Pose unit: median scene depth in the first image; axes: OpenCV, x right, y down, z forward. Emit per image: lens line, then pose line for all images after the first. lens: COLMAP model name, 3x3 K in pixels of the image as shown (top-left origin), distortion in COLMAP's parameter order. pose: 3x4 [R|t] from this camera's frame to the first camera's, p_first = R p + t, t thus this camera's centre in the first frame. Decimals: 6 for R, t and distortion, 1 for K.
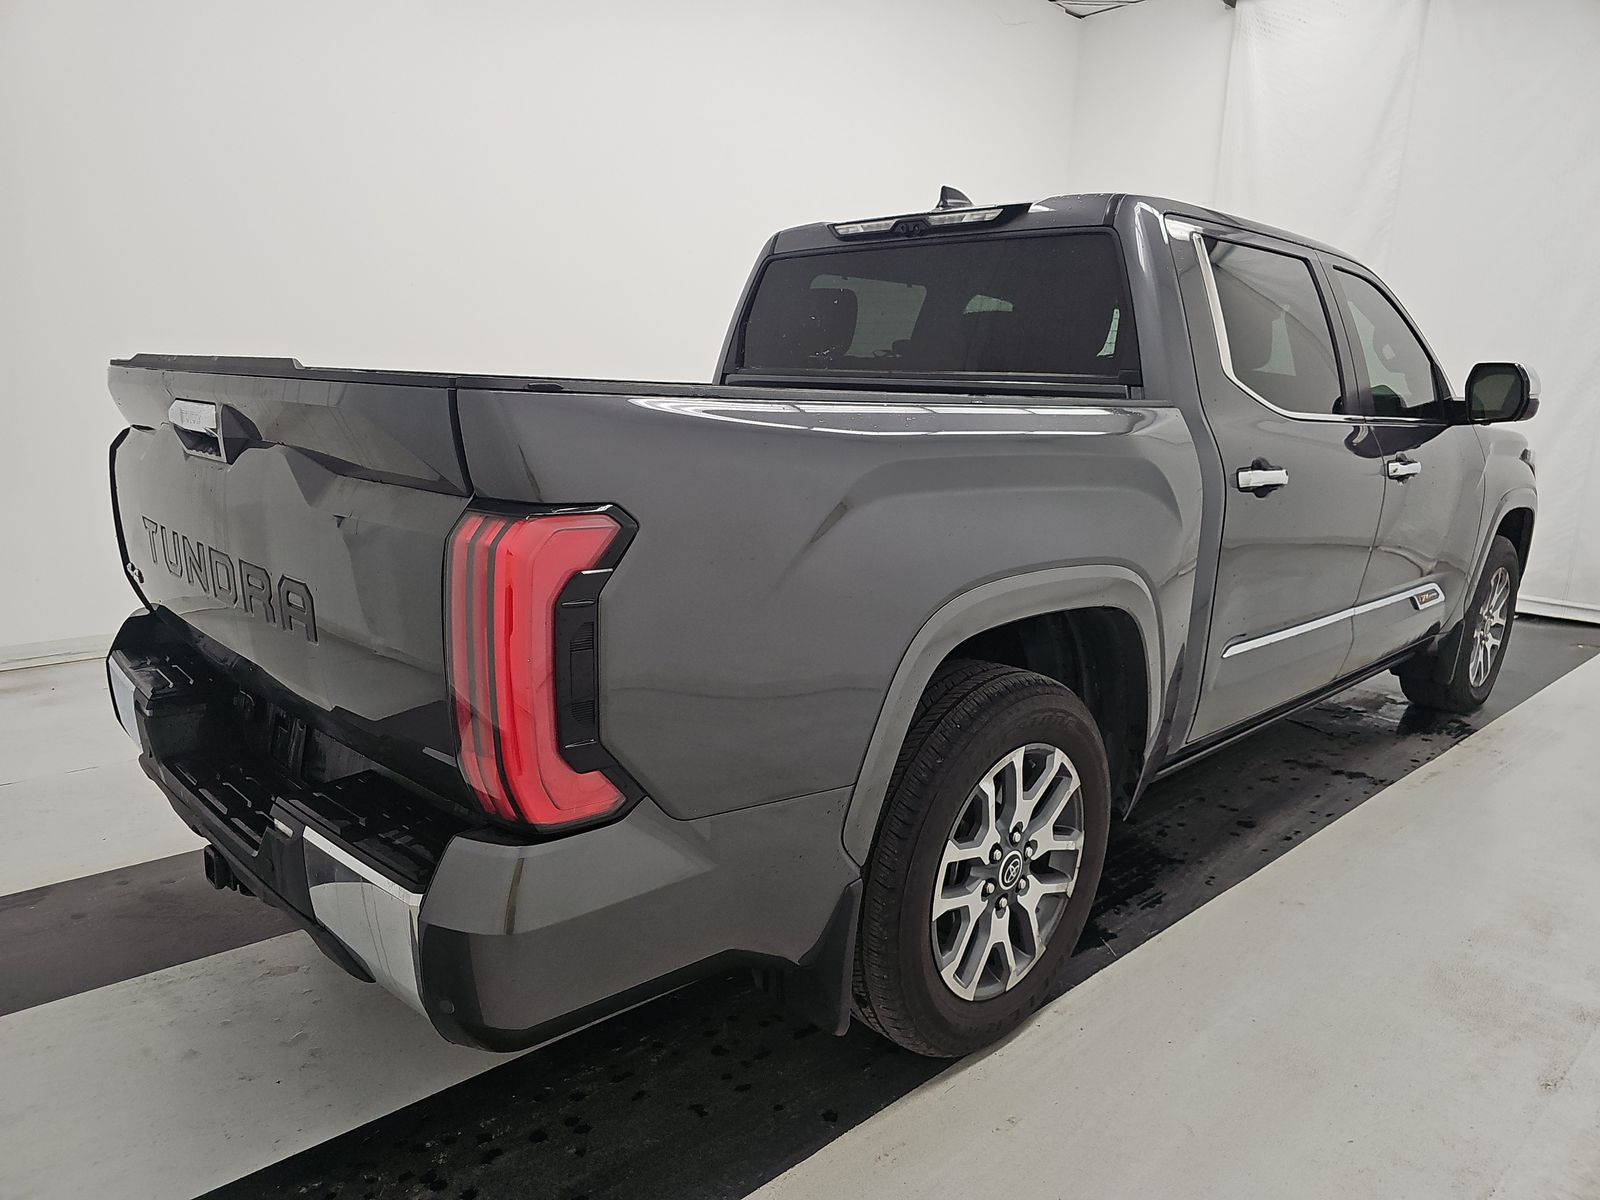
lens RADIAL K [[1071.6, 0, 799.7], [0, 1071.6, 632.9], [0, 0, 1]] dist [0.000897, -0.000271]
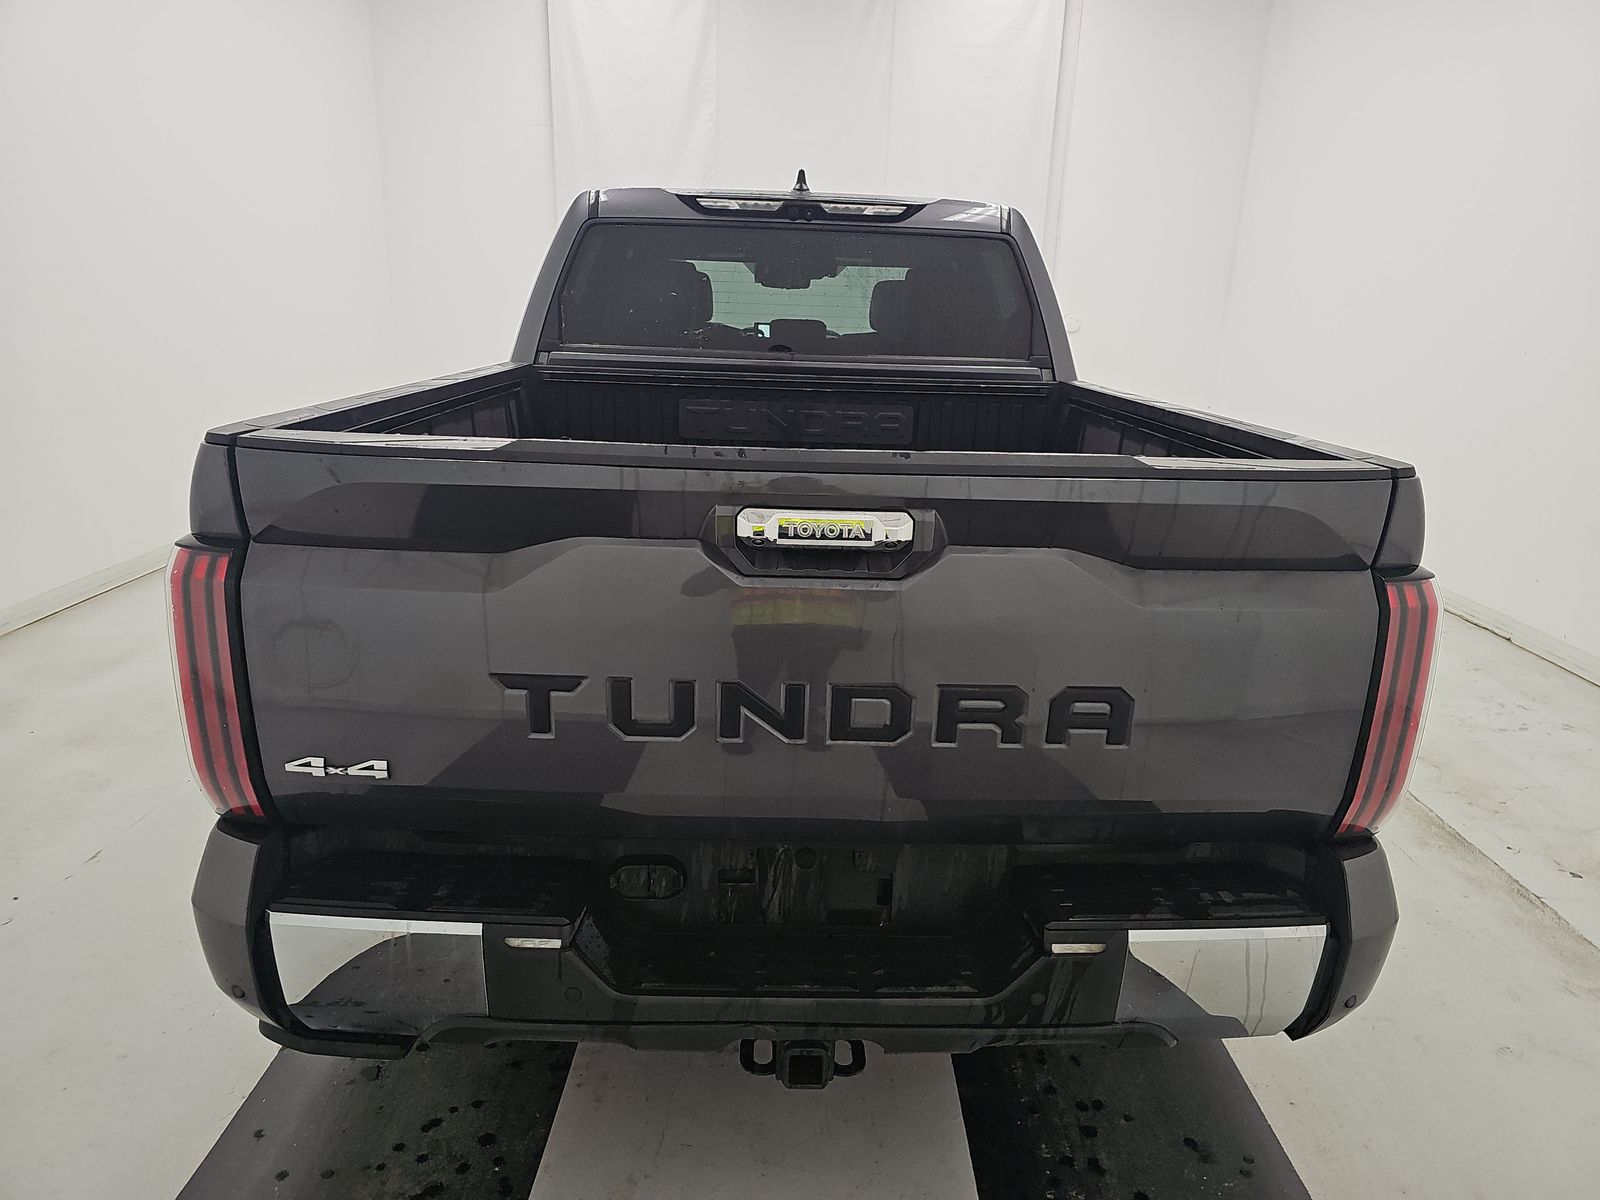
lens RADIAL K [[1062.2, 0, 800.0], [0, 1062.2, 600.0], [0, 0, 1]] dist [0.000135, 0.000075]
pose [[0.682546, -0.206252, 0.701136, -0.673667], [0.150994, 0.978450, 0.140839, -0.153875], [-0.715075, 0.009738, 0.698980, 0.284887]]
